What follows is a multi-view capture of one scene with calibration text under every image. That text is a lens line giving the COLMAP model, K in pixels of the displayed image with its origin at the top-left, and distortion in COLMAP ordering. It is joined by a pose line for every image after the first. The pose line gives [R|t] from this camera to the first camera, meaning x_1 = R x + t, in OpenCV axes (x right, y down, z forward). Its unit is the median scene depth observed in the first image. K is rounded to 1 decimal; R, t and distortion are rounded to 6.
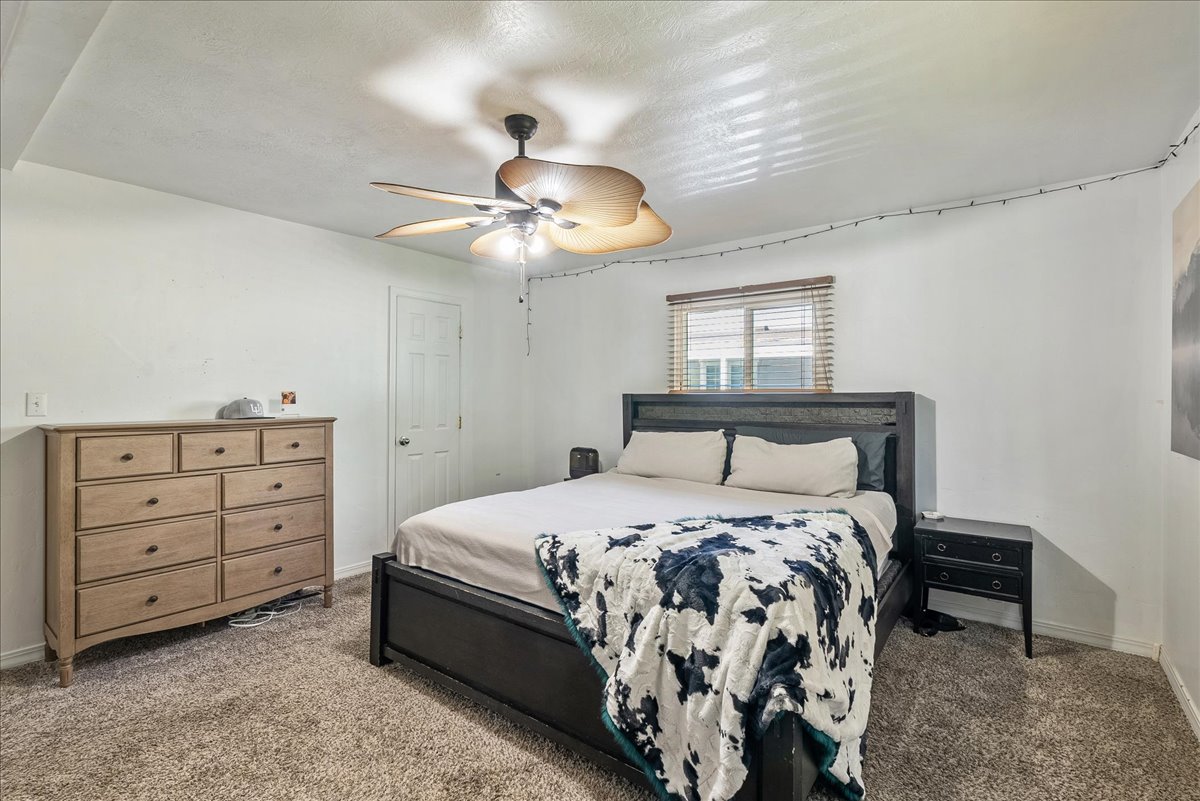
lens RADIAL K [[561.9, 0, 605.6], [0, 561.9, 394.0], [0, 0, 1]] dist [-0.002657, 0.000042]
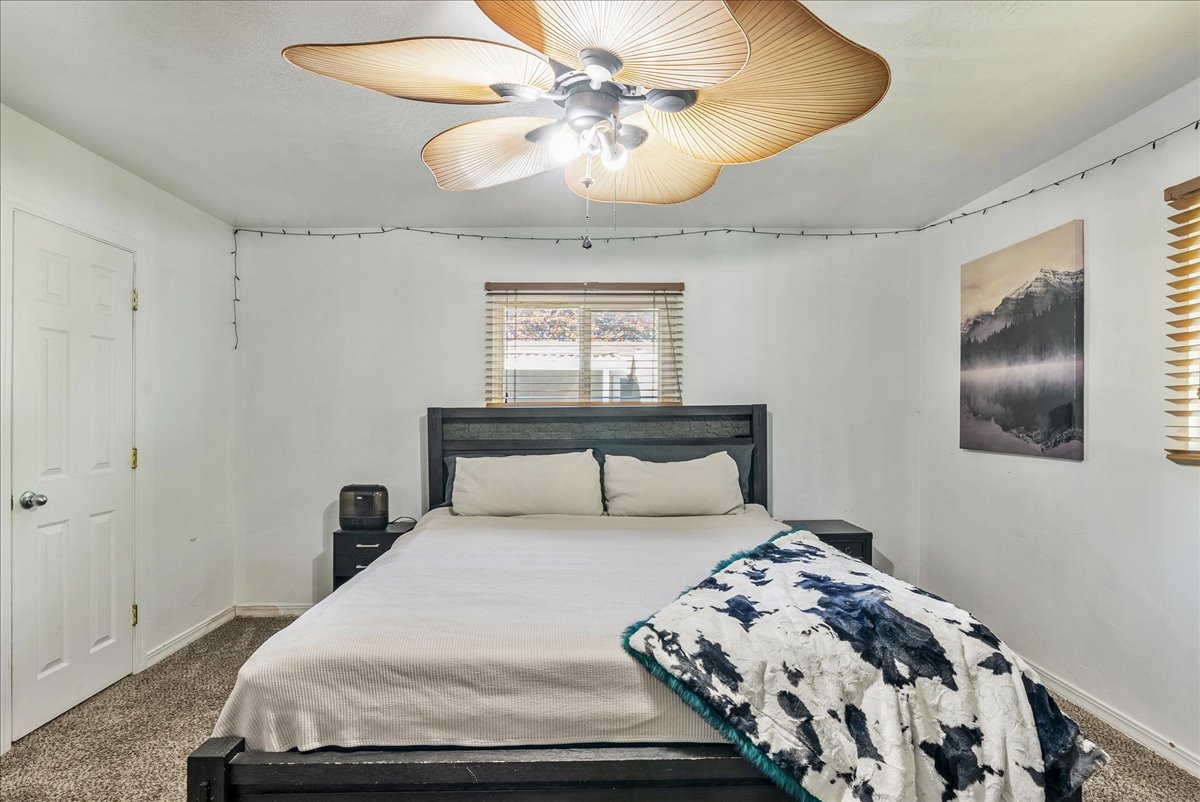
lens RADIAL K [[583.9, 0, 601.0], [0, 583.9, 417.5], [0, 0, 1]] dist [-0.011169, 0.001085]
pose [[0.777229, -0.010313, 0.629134, -0.494553], [0.004696, 0.999933, 0.010591, 0.009726], [-0.629201, -0.005277, 0.777225, 0.471795]]
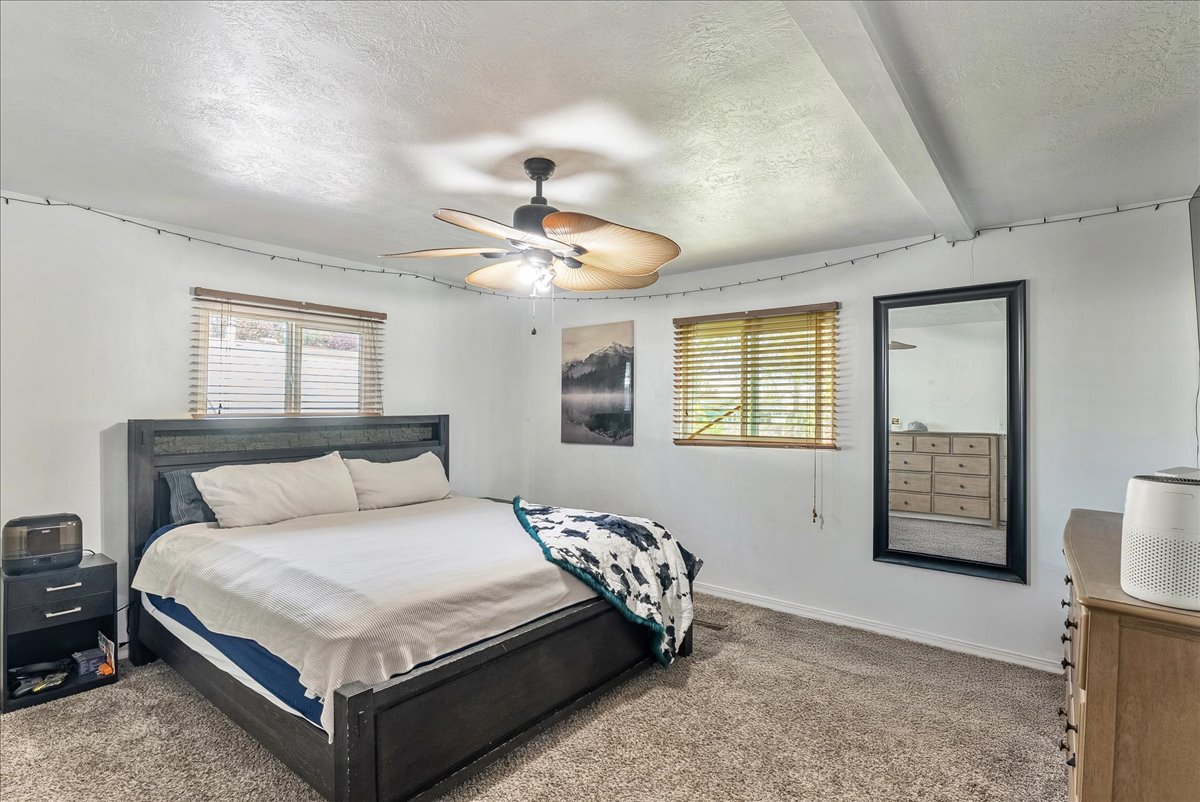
lens RADIAL K [[574.5, 0, 600.8], [0, 574.5, 413.1], [0, 0, 1]] dist [-0.003400, -0.000116]
pose [[0.024677, -0.007029, 0.999671, -1.128860], [0.000341, 0.999975, 0.007023, -0.023549], [-0.999695, 0.000167, 0.024679, 0.790100]]
